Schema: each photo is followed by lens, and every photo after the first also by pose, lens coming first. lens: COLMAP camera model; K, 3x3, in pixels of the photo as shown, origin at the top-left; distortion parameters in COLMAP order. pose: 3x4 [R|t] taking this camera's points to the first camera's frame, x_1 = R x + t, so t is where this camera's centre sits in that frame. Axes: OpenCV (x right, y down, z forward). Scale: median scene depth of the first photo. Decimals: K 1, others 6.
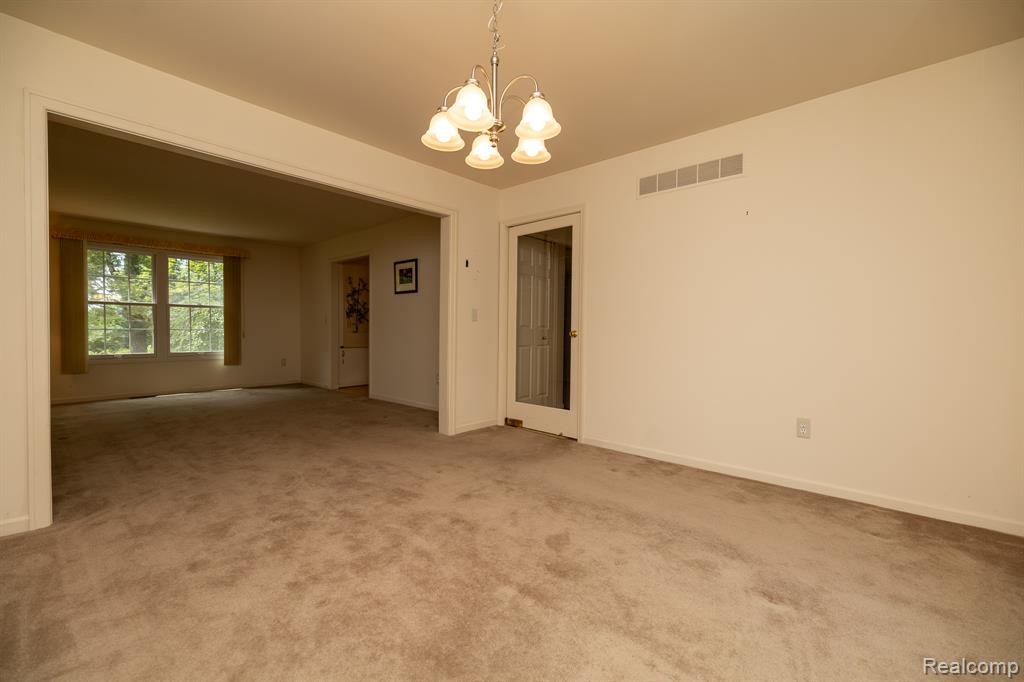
lens RADIAL K [[430.8, 0, 511.0], [0, 430.8, 337.1], [0, 0, 1]] dist [-0.000774, 0.000096]
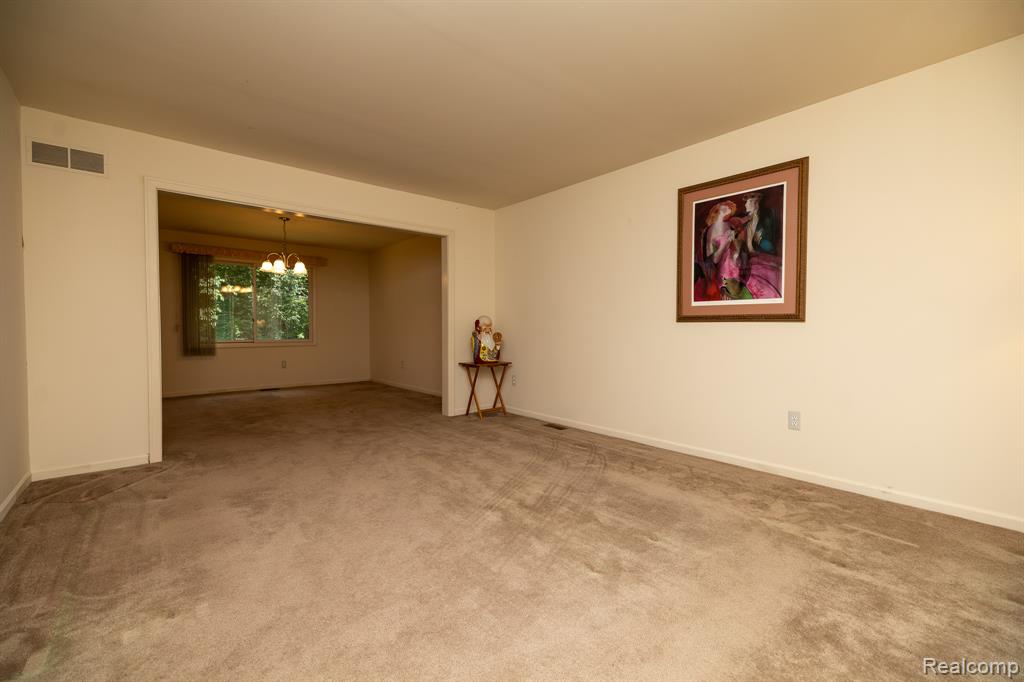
lens RADIAL K [[430.8, 0, 511.0], [0, 430.8, 337.1], [0, 0, 1]] dist [-0.000774, 0.000096]
pose [[0.990659, -0.006911, -0.136189, 0.185614], [0.007214, 0.999972, 0.001732, 0.002971], [0.136173, -0.002698, 0.990681, -0.171994]]
